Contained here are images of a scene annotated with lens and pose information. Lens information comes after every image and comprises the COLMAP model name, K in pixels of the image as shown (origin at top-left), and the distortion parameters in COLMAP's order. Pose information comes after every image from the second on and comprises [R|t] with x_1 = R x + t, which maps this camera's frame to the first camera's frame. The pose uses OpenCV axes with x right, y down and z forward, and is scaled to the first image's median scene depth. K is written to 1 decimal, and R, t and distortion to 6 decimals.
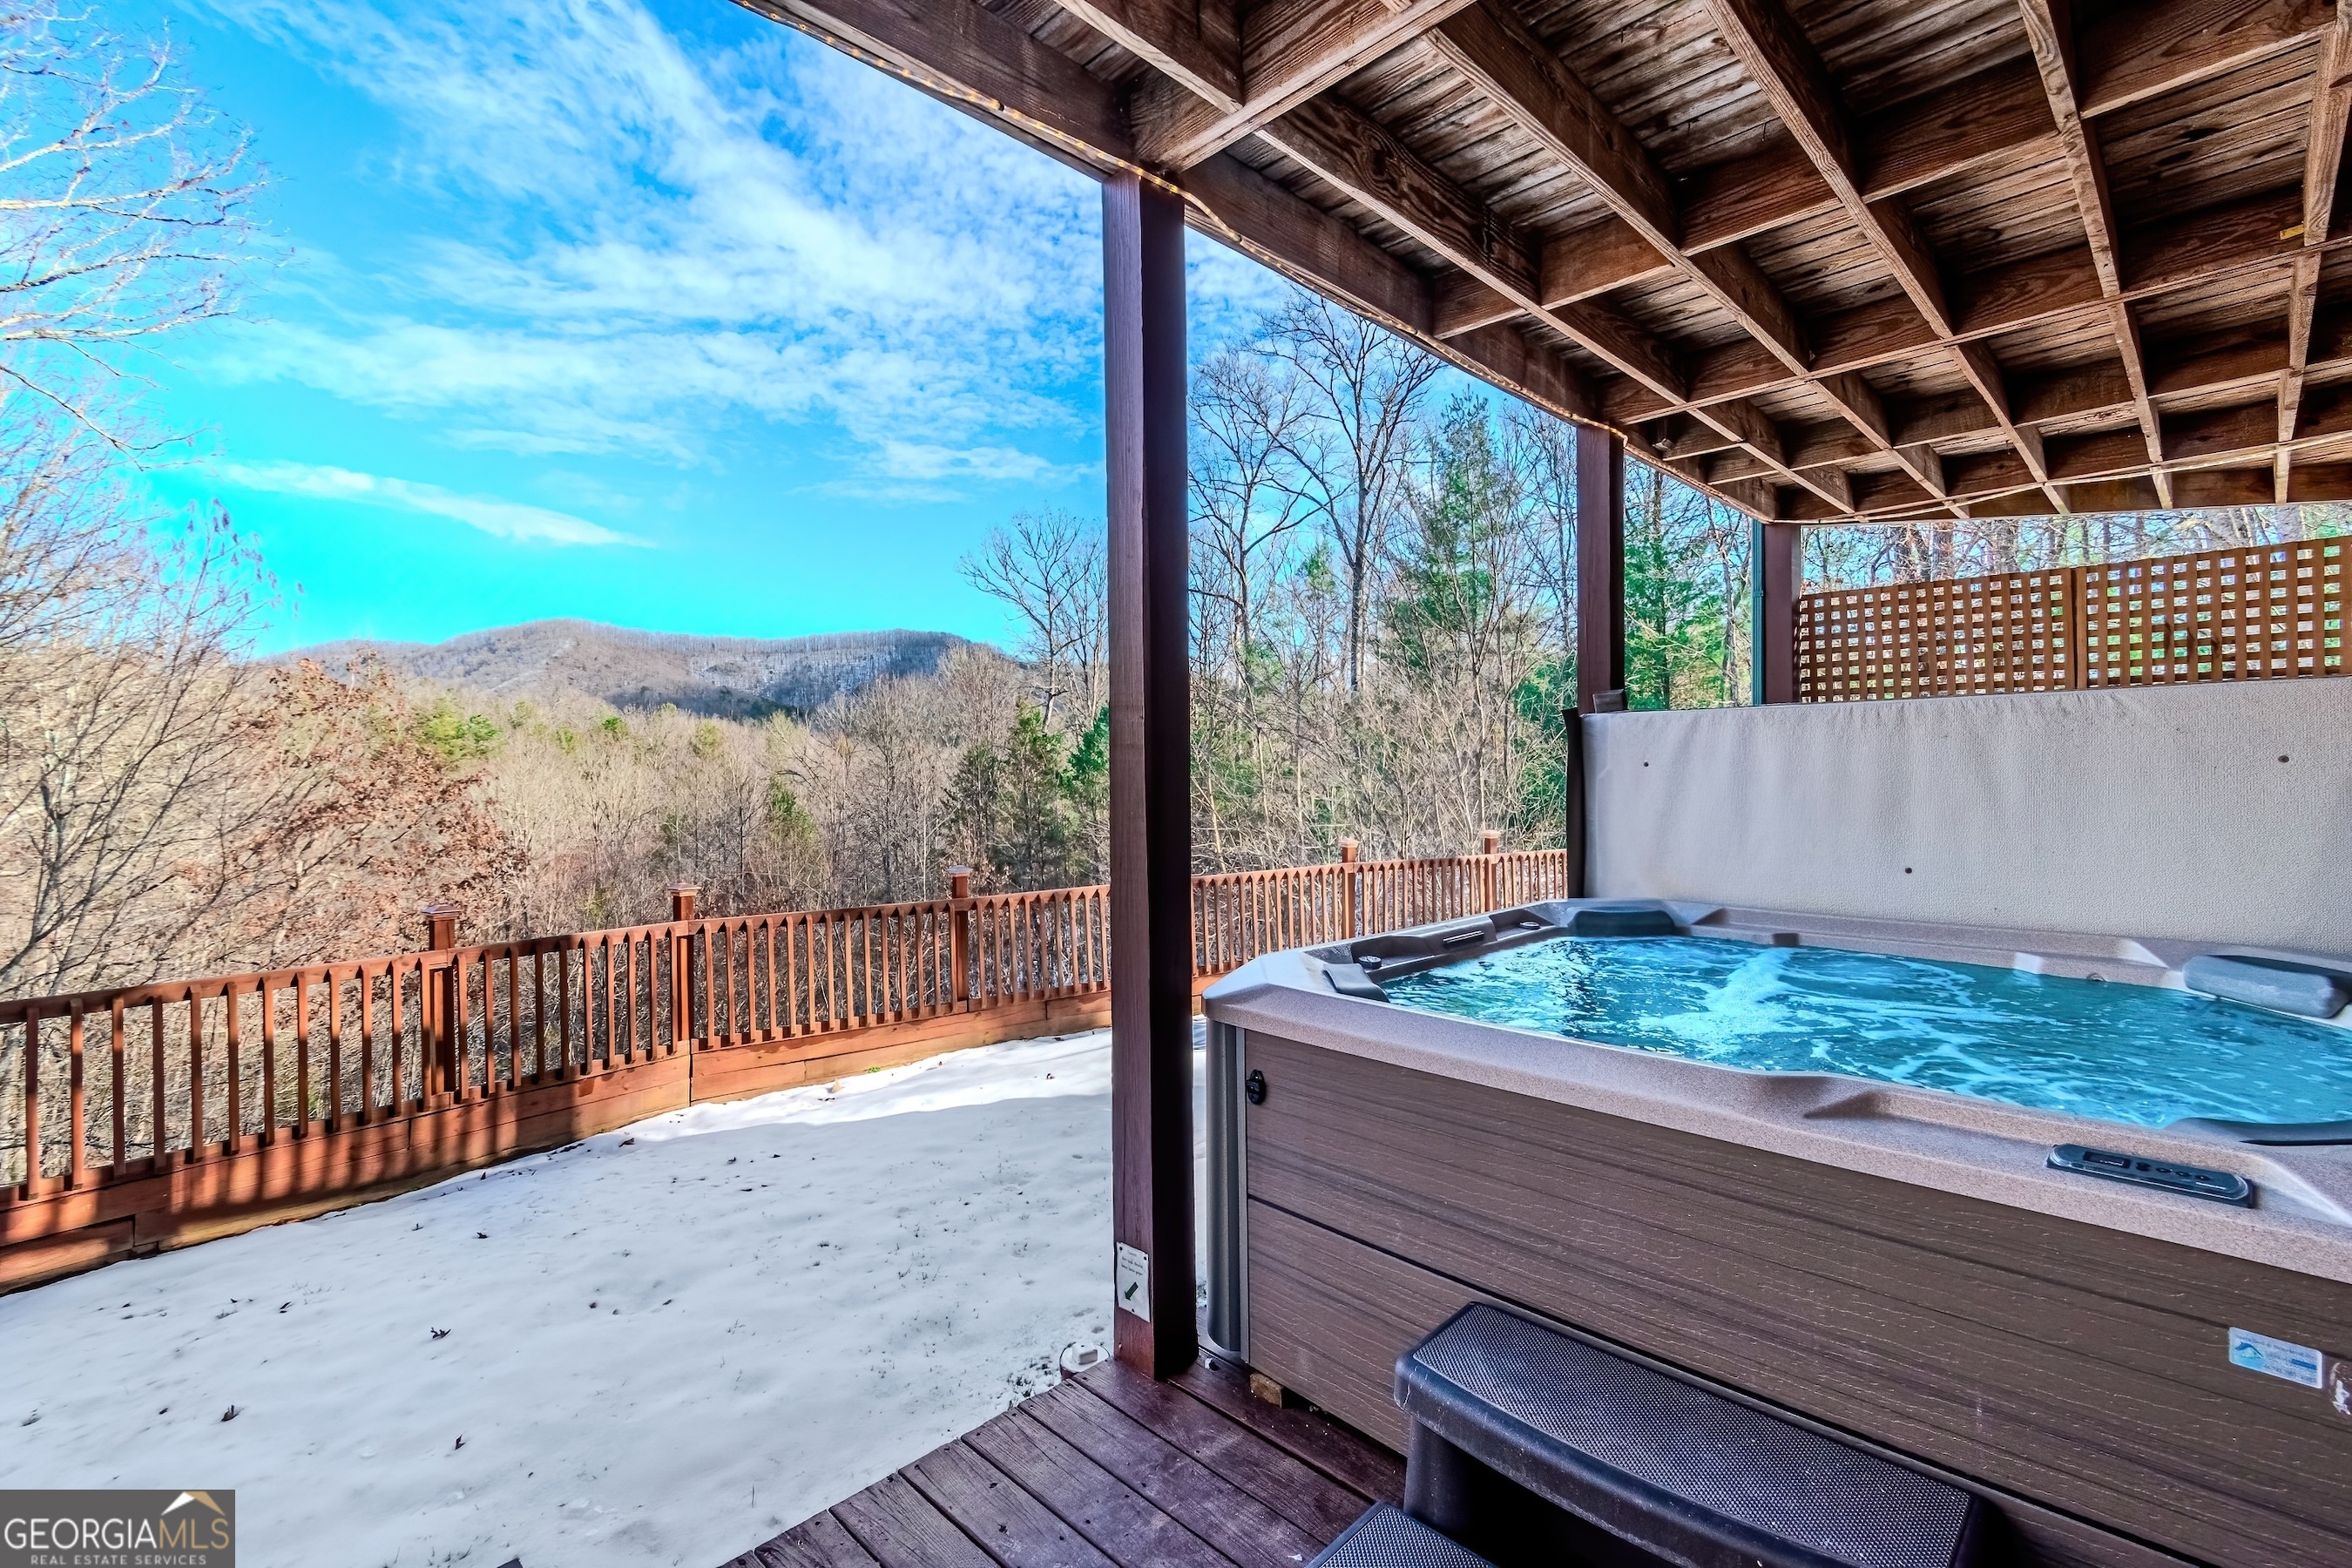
lens RADIAL K [[1056.7, 0, 1180.4], [0, 1056.7, 751.7], [0, 0, 1]] dist [0.007129, -0.001455]
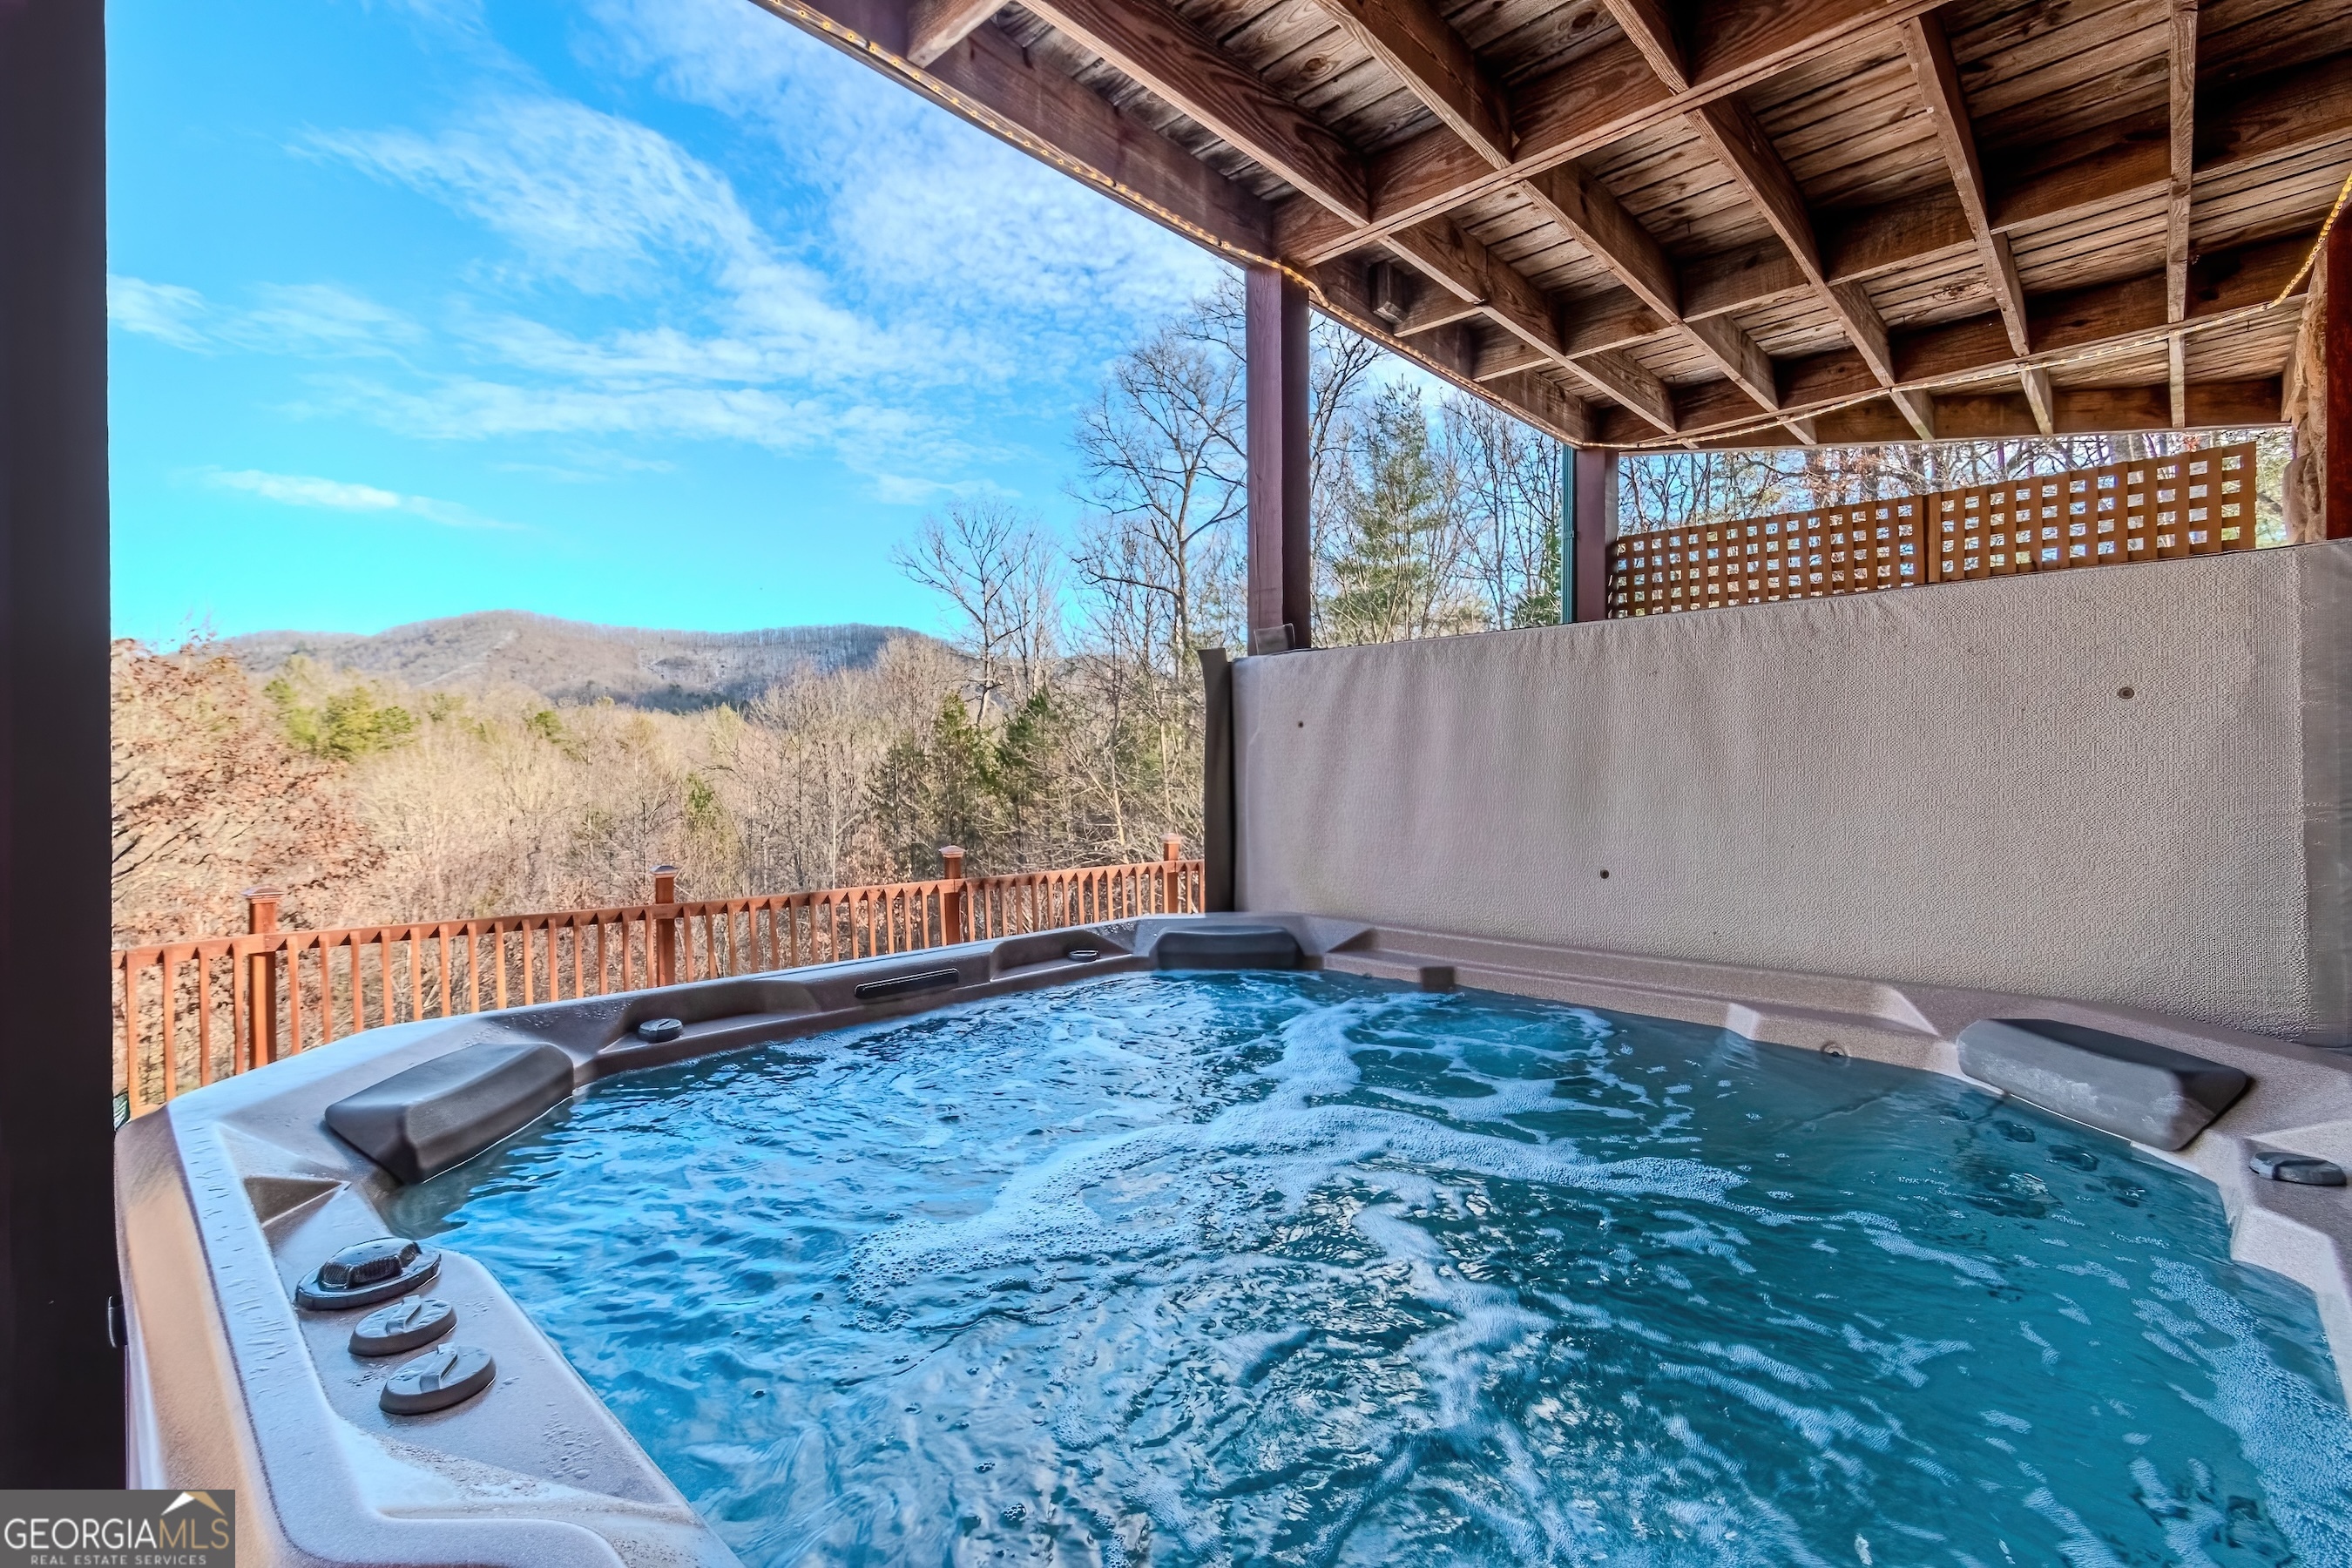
lens RADIAL K [[1055.2, 0, 1186.5], [0, 1055.2, 757.3], [0, 0, 1]] dist [0.002991, 0.000213]
pose [[0.999323, 0.003913, 0.036580, 0.239174], [-0.004164, 0.999968, 0.006807, 0.021036], [-0.036553, -0.006955, 0.999308, 0.207020]]
